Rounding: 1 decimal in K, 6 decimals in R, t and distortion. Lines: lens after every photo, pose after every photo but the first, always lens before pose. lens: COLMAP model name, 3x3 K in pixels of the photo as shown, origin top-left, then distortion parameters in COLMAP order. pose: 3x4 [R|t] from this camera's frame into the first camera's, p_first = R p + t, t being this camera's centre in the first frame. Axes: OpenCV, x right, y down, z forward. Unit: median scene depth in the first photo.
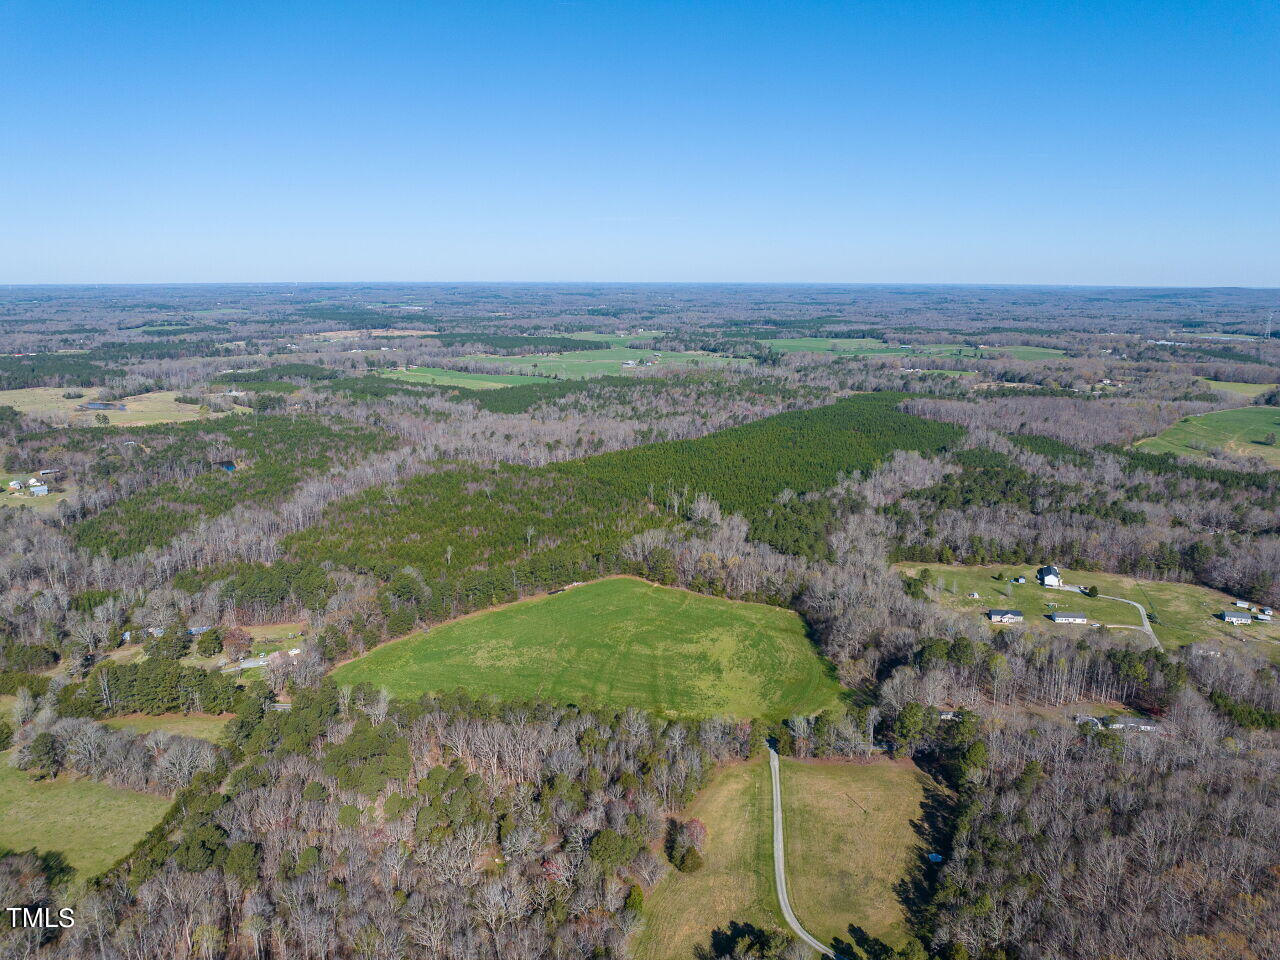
lens RADIAL K [[900.6, 0, 643.1], [0, 900.6, 475.0], [0, 0, 1]] dist [-0.015793, -0.038058]
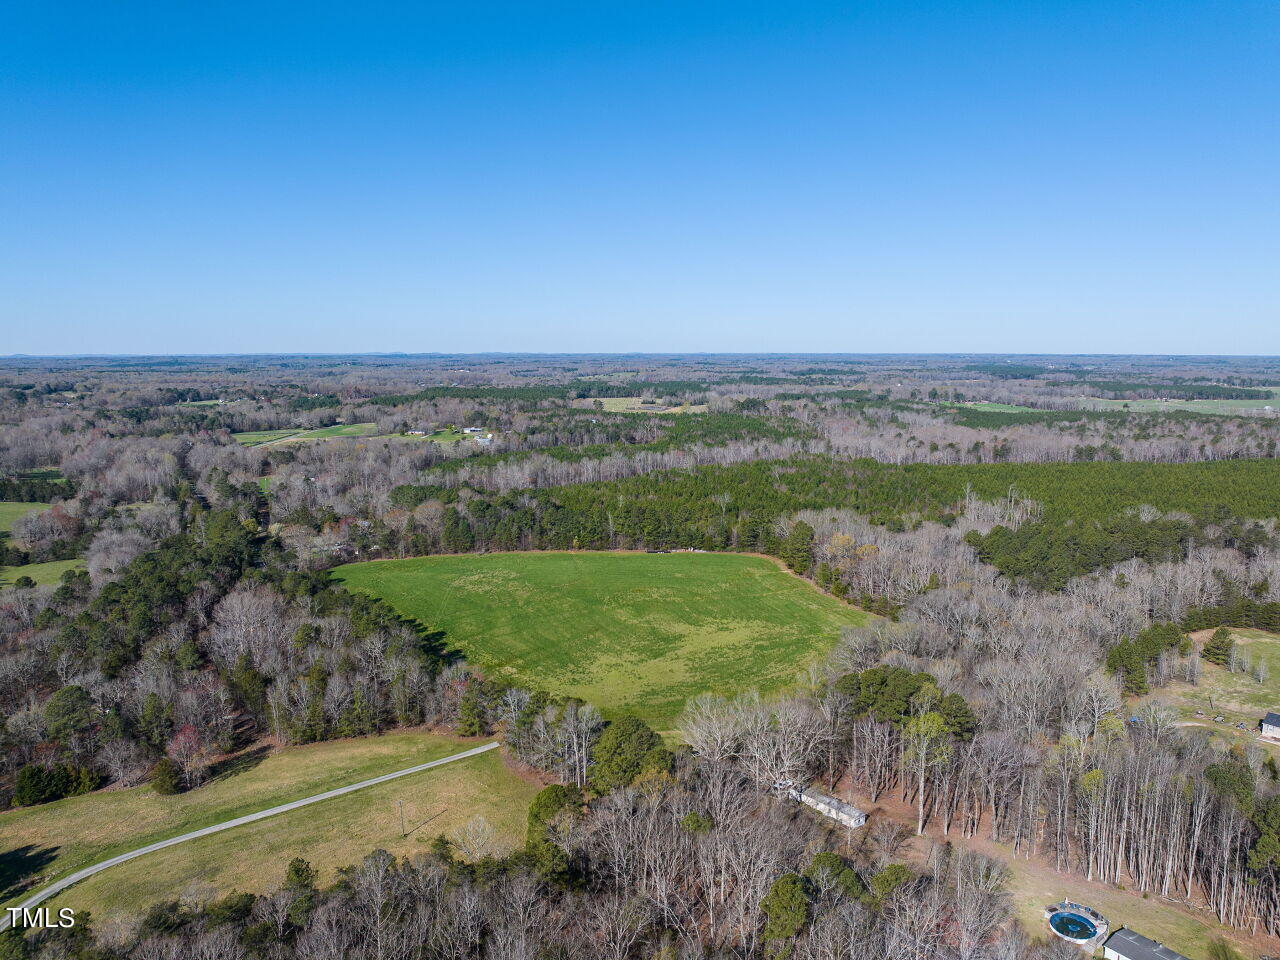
lens RADIAL K [[901.6, 0, 642.3], [0, 901.6, 473.3], [0, 0, 1]] dist [-0.041895, 0.010030]
pose [[0.717580, 0.090658, -0.690551, 0.293451], [-0.147114, 0.988851, -0.023052, 0.052908], [0.680762, 0.118131, 0.722916, 0.259904]]
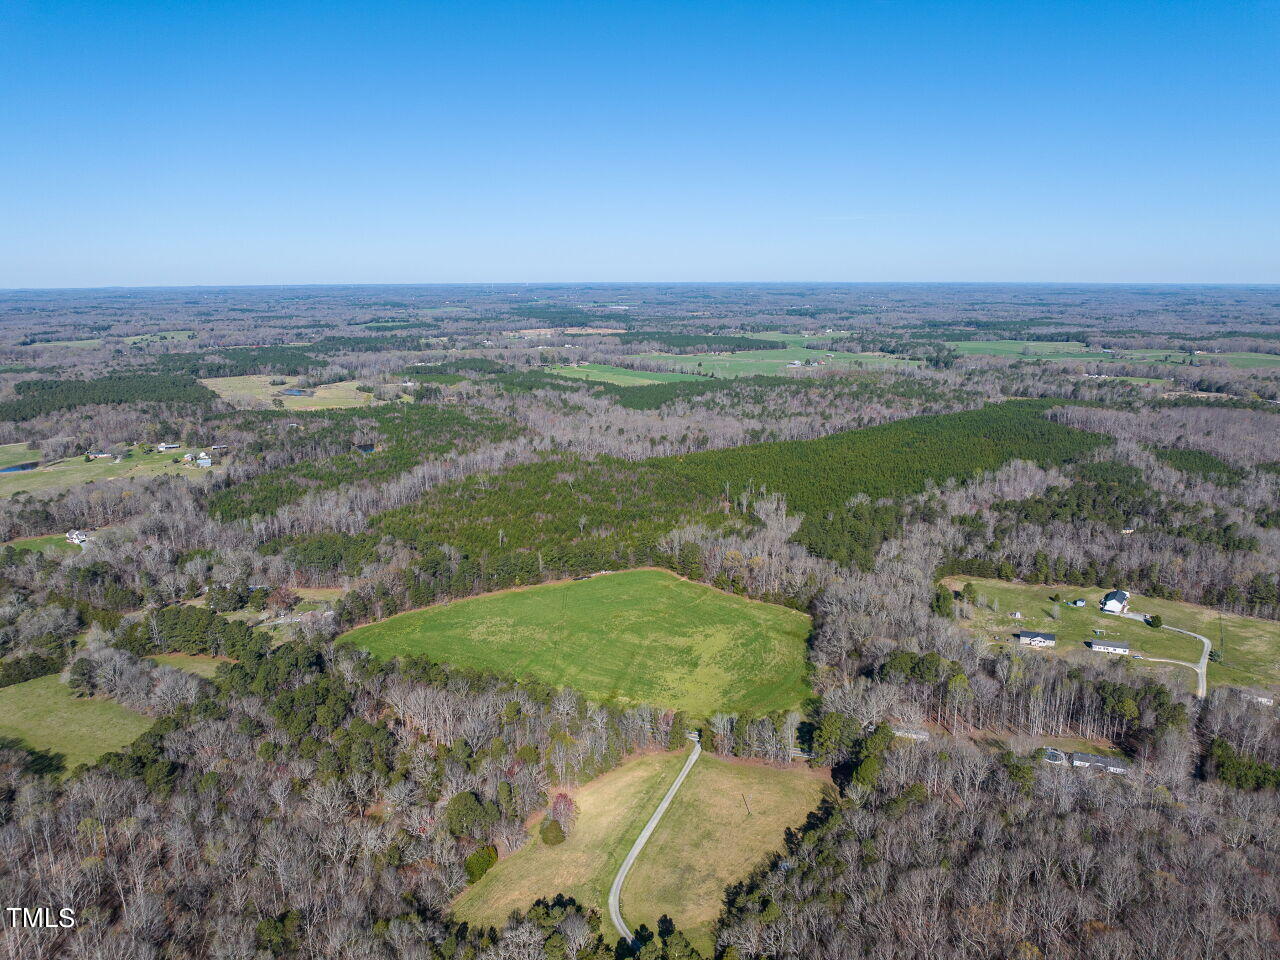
lens RADIAL K [[900.6, 0, 643.1], [0, 900.6, 475.0], [0, 0, 1]] dist [-0.015793, -0.038058]
pose [[0.970890, 0.045505, -0.235163, 0.138770], [-0.045534, 0.998949, 0.005309, 0.001255], [0.235158, 0.005553, 0.971941, 0.003646]]
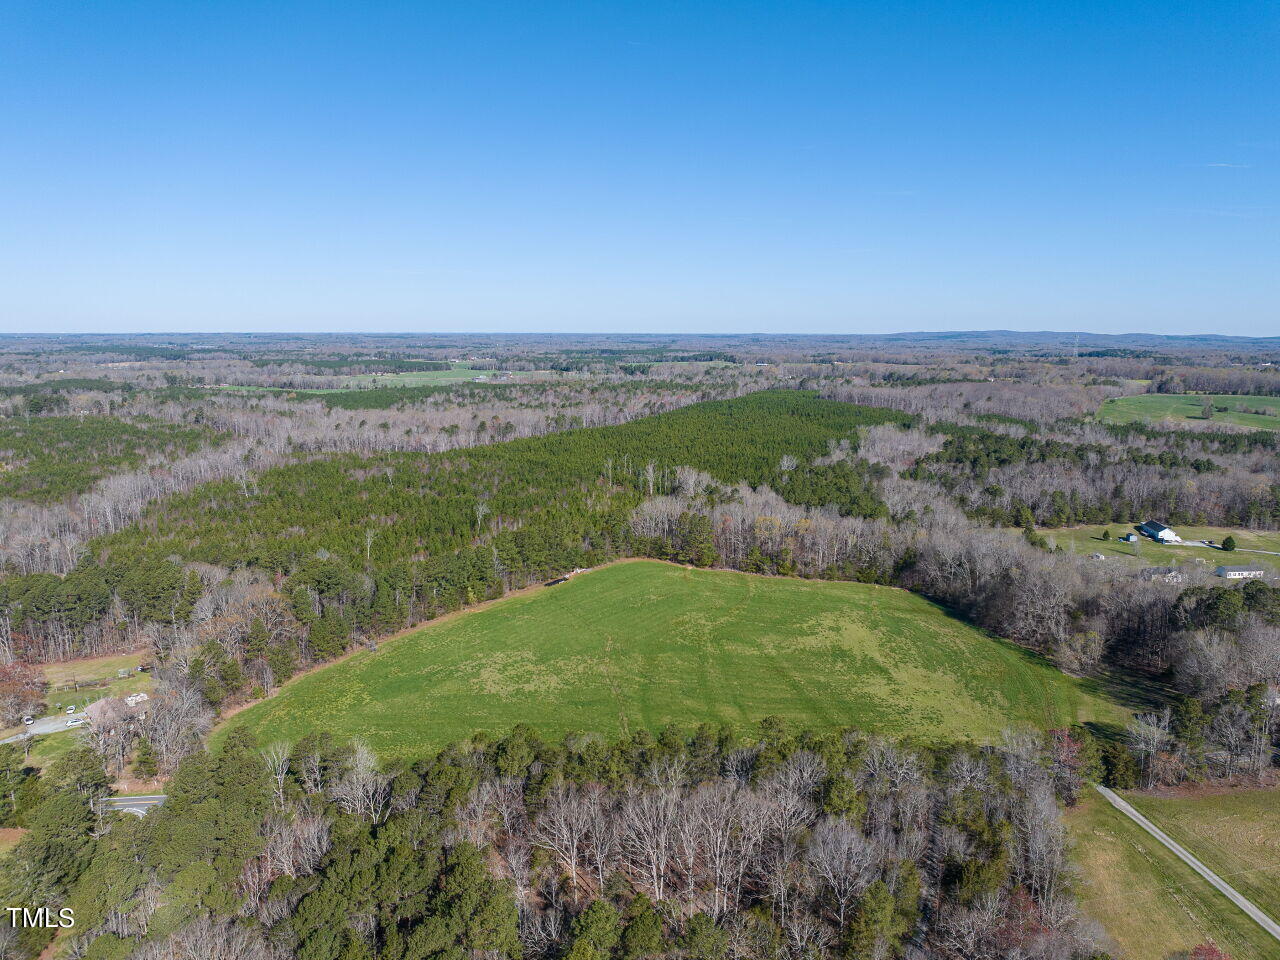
lens RADIAL K [[902.8, 0, 643.0], [0, 902.8, 476.4], [0, 0, 1]] dist [-0.036199, -0.002226]
pose [[0.977373, -0.033604, 0.208835, -0.110756], [0.045062, 0.997714, -0.050354, 0.058664], [-0.206665, 0.058625, 0.976654, 0.226927]]
